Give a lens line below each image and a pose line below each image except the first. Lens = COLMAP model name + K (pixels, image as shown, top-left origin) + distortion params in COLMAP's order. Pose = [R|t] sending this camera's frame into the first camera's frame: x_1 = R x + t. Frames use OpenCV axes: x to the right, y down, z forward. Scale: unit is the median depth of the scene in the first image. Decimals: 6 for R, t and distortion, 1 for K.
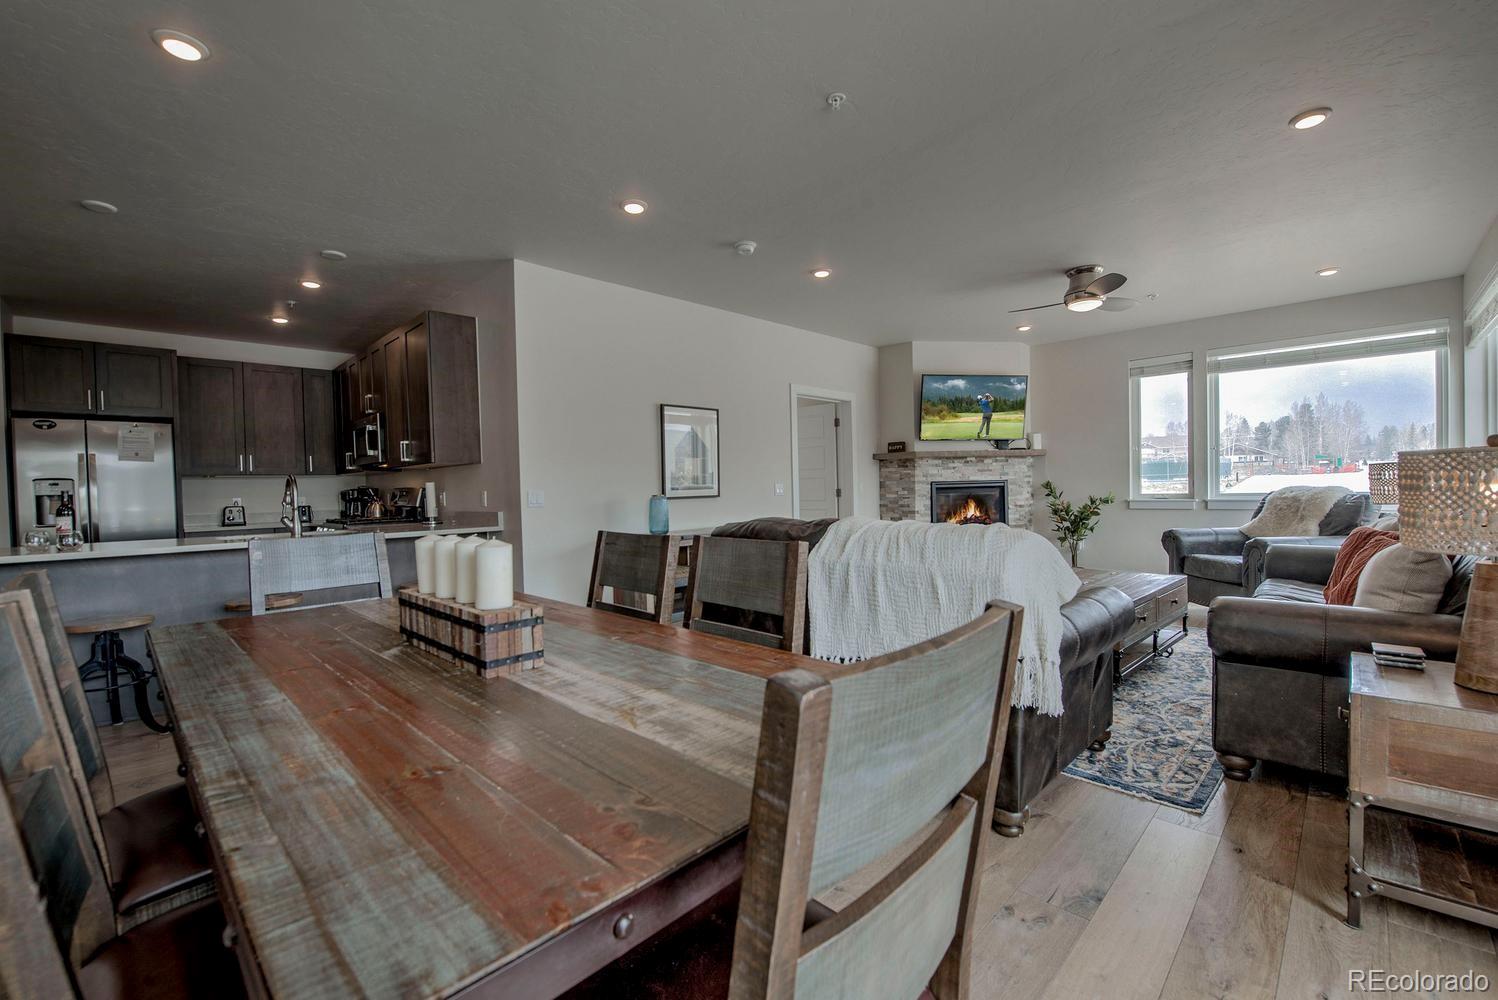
lens RADIAL K [[616.6, 0, 742.8], [0, 616.6, 500.2], [0, 0, 1]] dist [-0.016993, -0.001882]
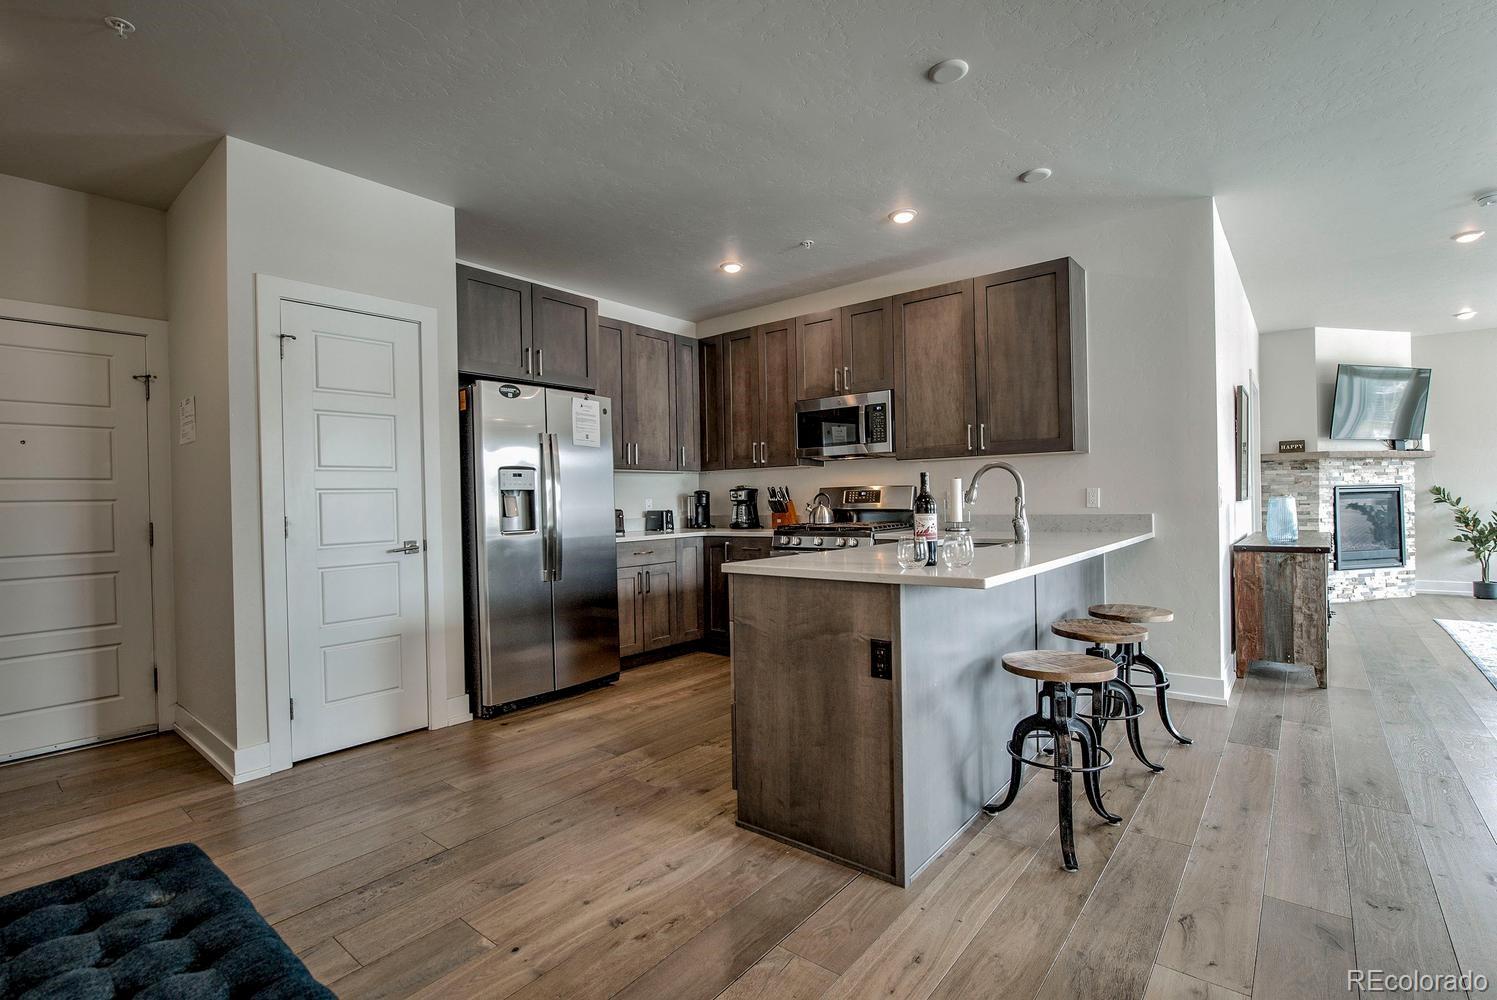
lens RADIAL K [[690.8, 0, 742.8], [0, 690.8, 502.4], [0, 0, 1]] dist [-0.000783, -0.006678]
pose [[0.995029, 0.003864, 0.099509, -0.645536], [-0.002066, 0.999833, -0.018166, 0.013765], [-0.099563, 0.017870, 0.994871, 0.104152]]
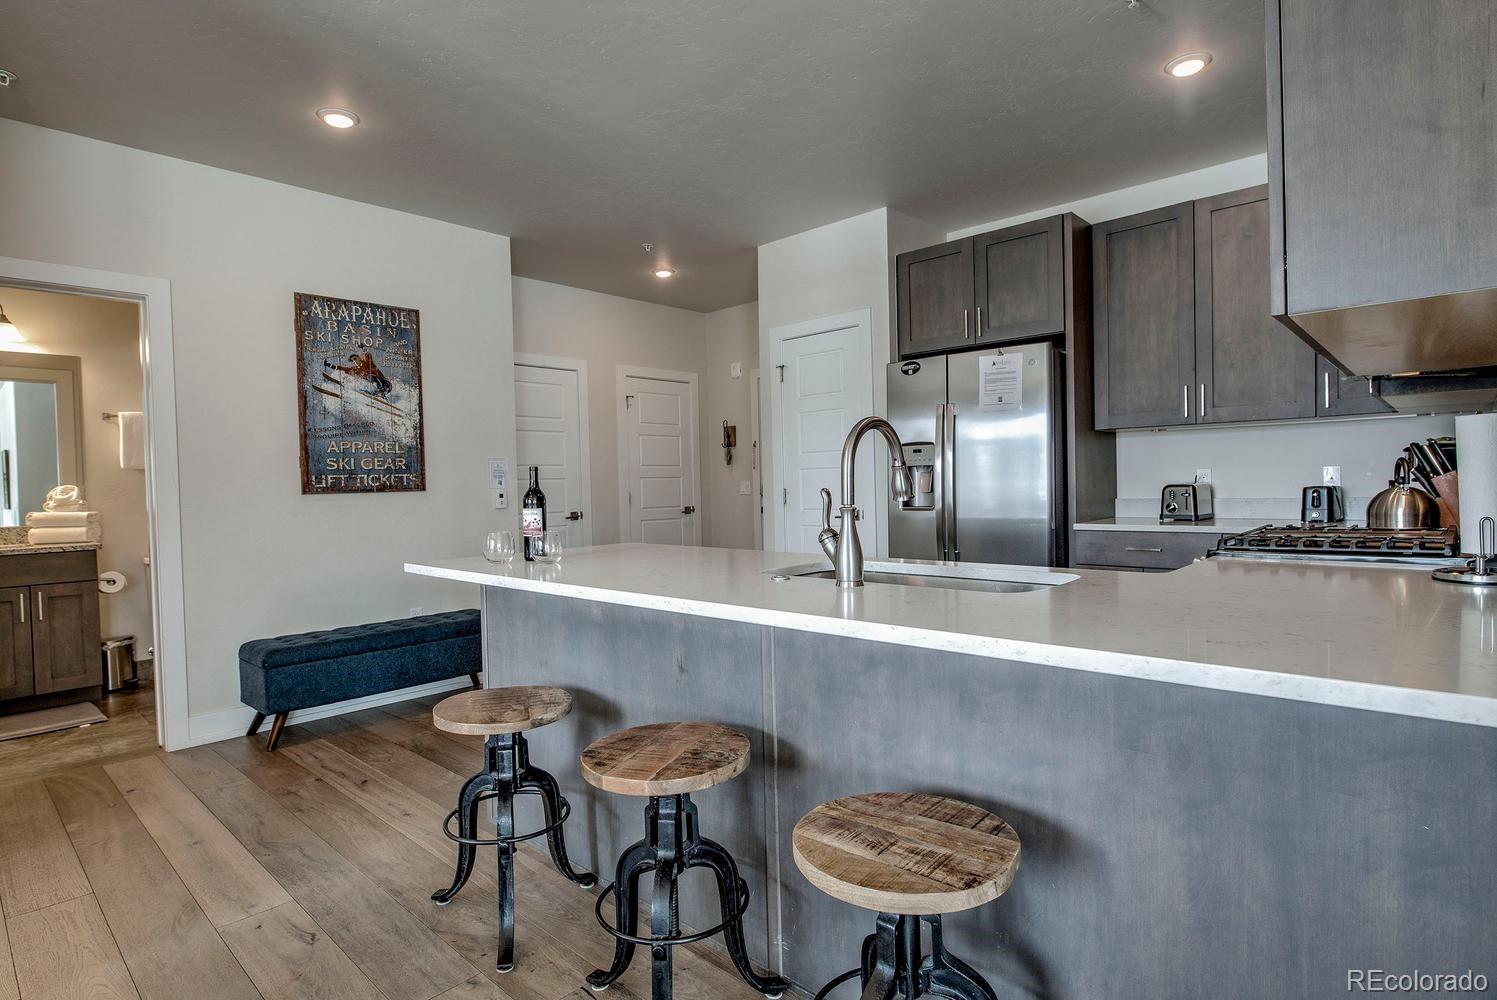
lens RADIAL K [[781.0, 0, 748.5], [0, 781.0, 500.0], [0, 0, 1]] dist [-0.003313, -0.000703]
pose [[0.034524, 0.045401, -0.998372, -0.151139], [0.003187, 0.998958, 0.045538, -0.007585], [0.999399, -0.004754, 0.034344, 0.514872]]
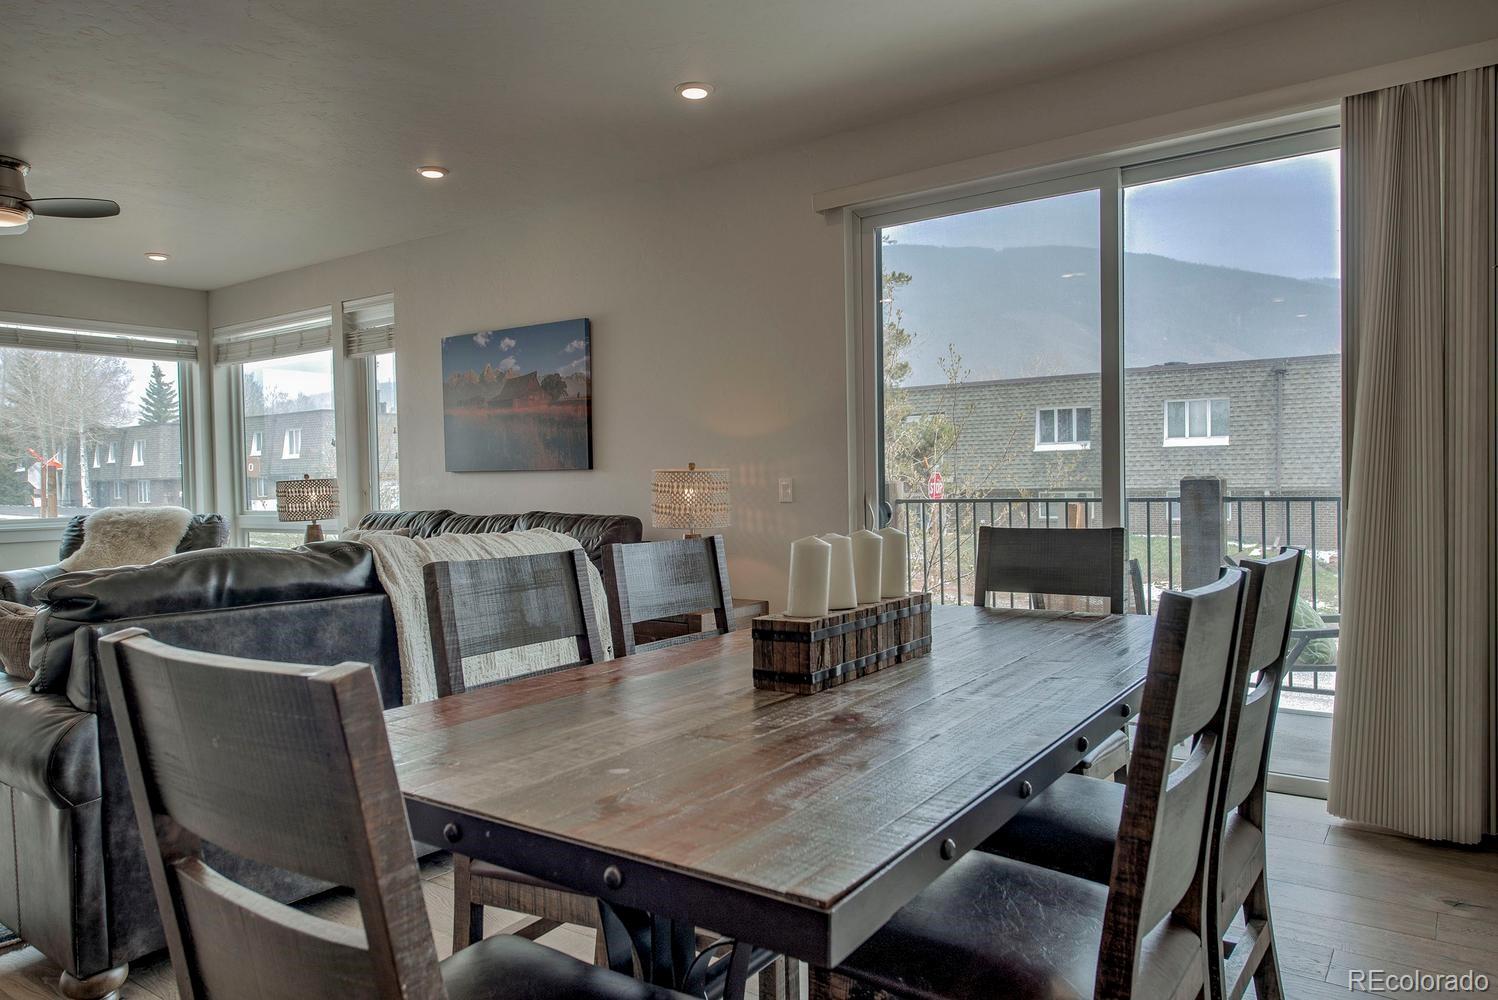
lens RADIAL K [[997.8, 0, 743.9], [0, 997.8, 503.0], [0, 0, 1]] dist [-0.002789, -0.002672]
pose [[-0.153896, 0.004165, 0.988078, -0.381987], [0.044147, 0.999022, 0.002665, 0.003026], [-0.987100, 0.044030, -0.153930, 0.282532]]
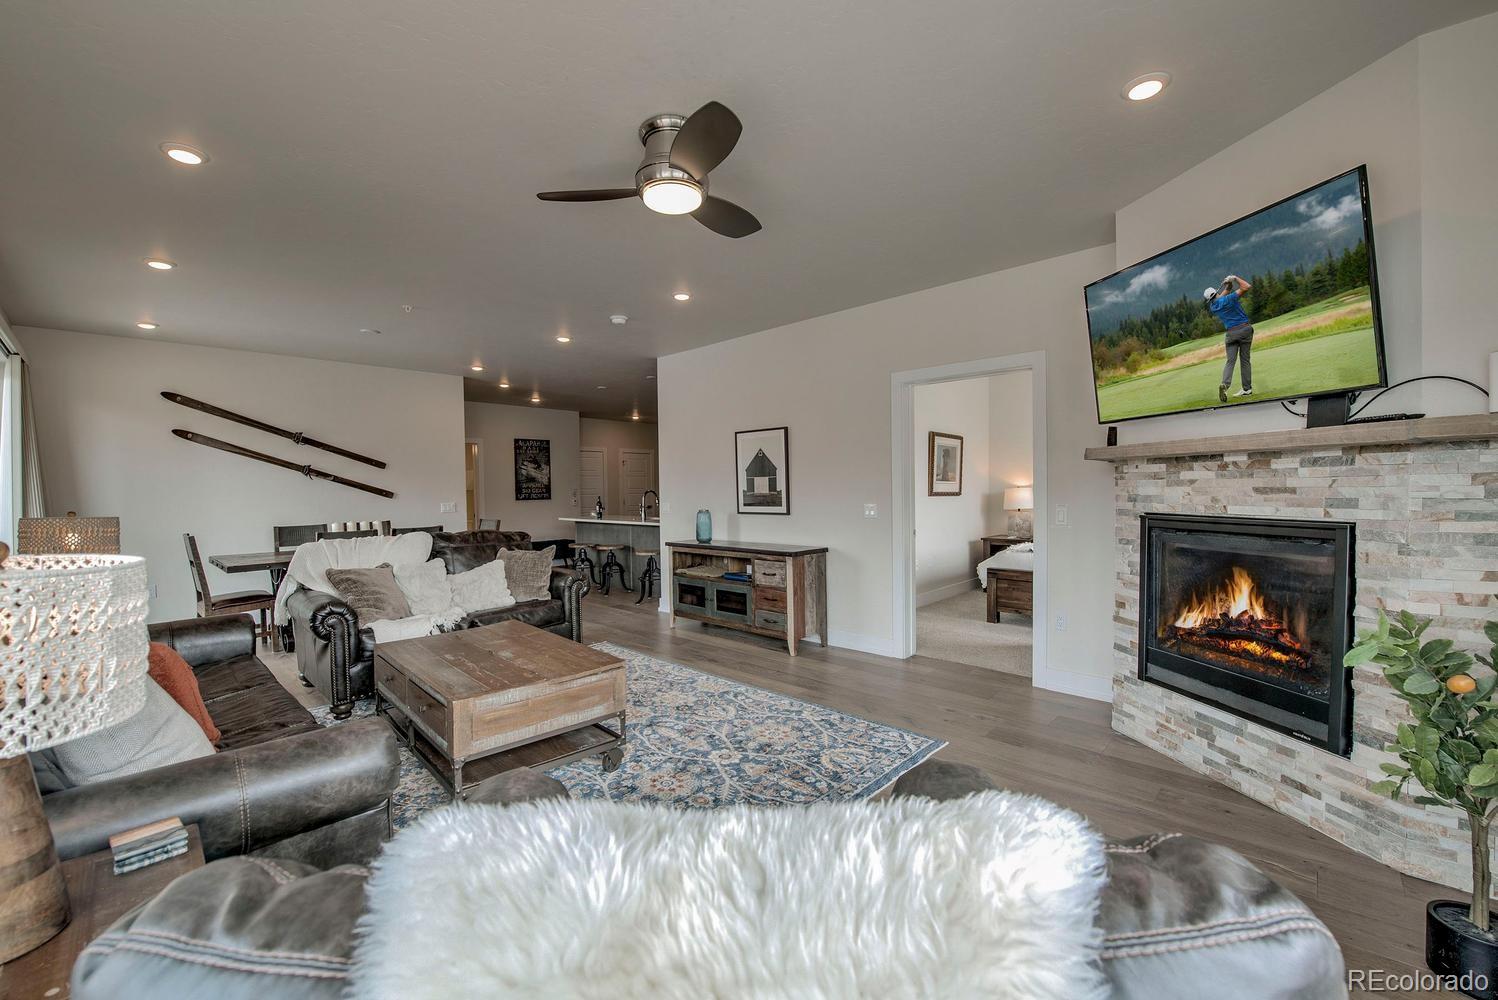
lens RADIAL K [[612.3, 0, 738.7], [0, 612.3, 499.4], [0, 0, 1]] dist [-0.014326, -0.003971]
pose [[0.022429, 0.042410, -0.998849, 0.747992], [-0.008932, 0.999068, 0.042218, -0.056213], [0.999709, 0.007974, 0.022787, 0.708709]]
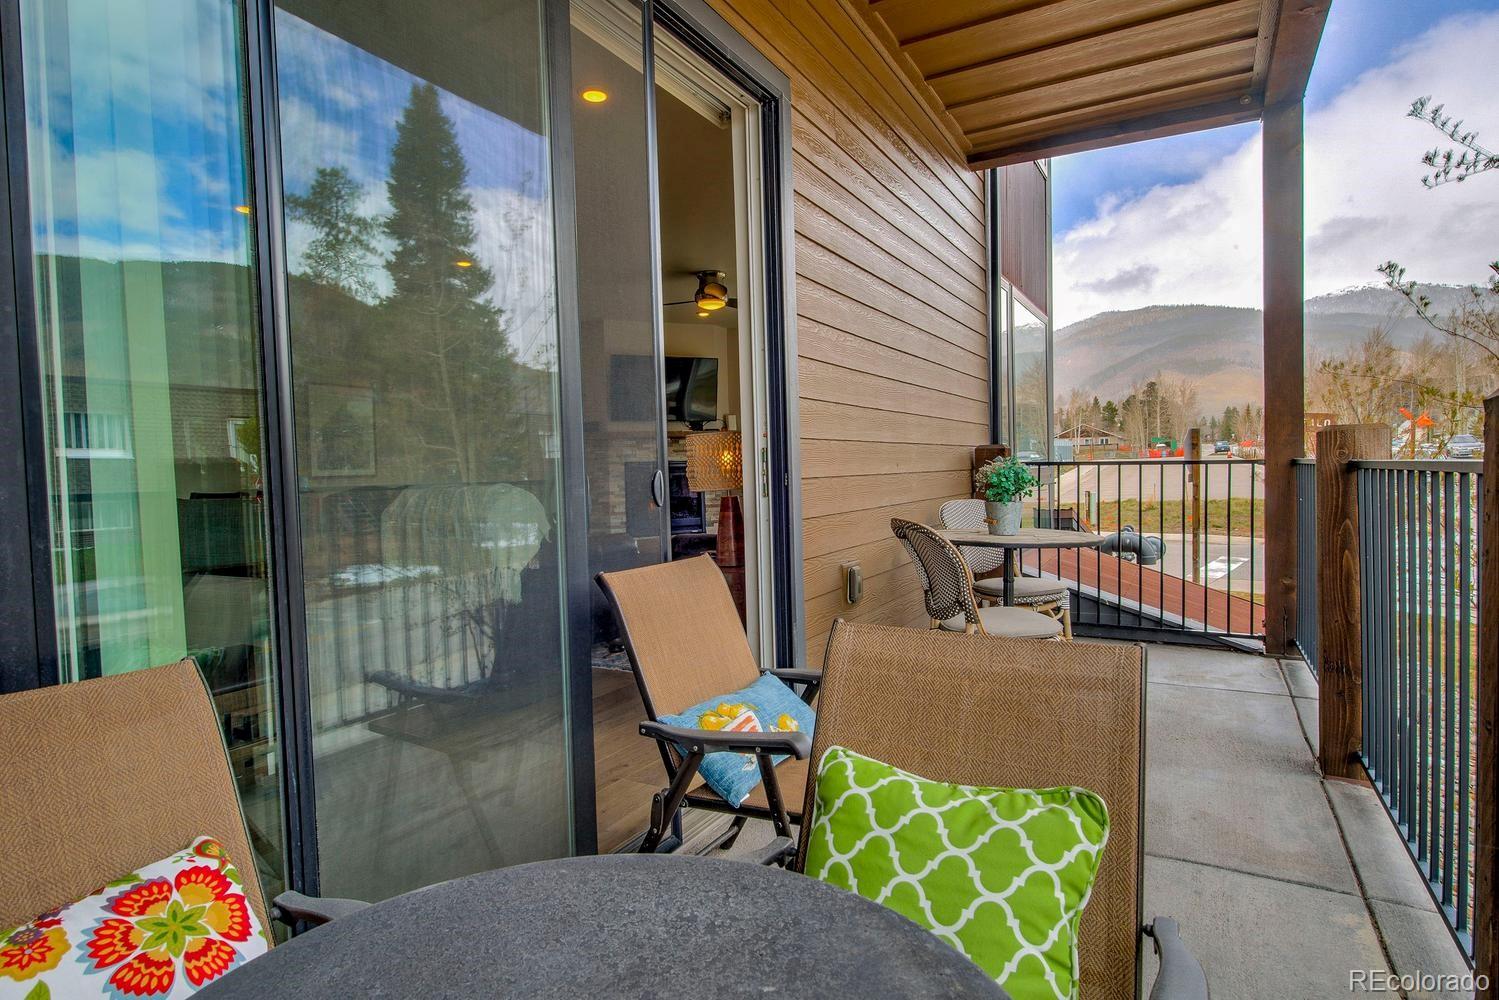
lens RADIAL K [[822.7, 0, 742.2], [0, 822.7, 499.2], [0, 0, 1]] dist [-0.004273, -0.002617]
pose [[0.964951, -0.013700, 0.262073, 0.141251], [0.012551, 0.999903, 0.006057, 0.024168], [-0.262130, -0.002556, 0.965029, -0.333908]]
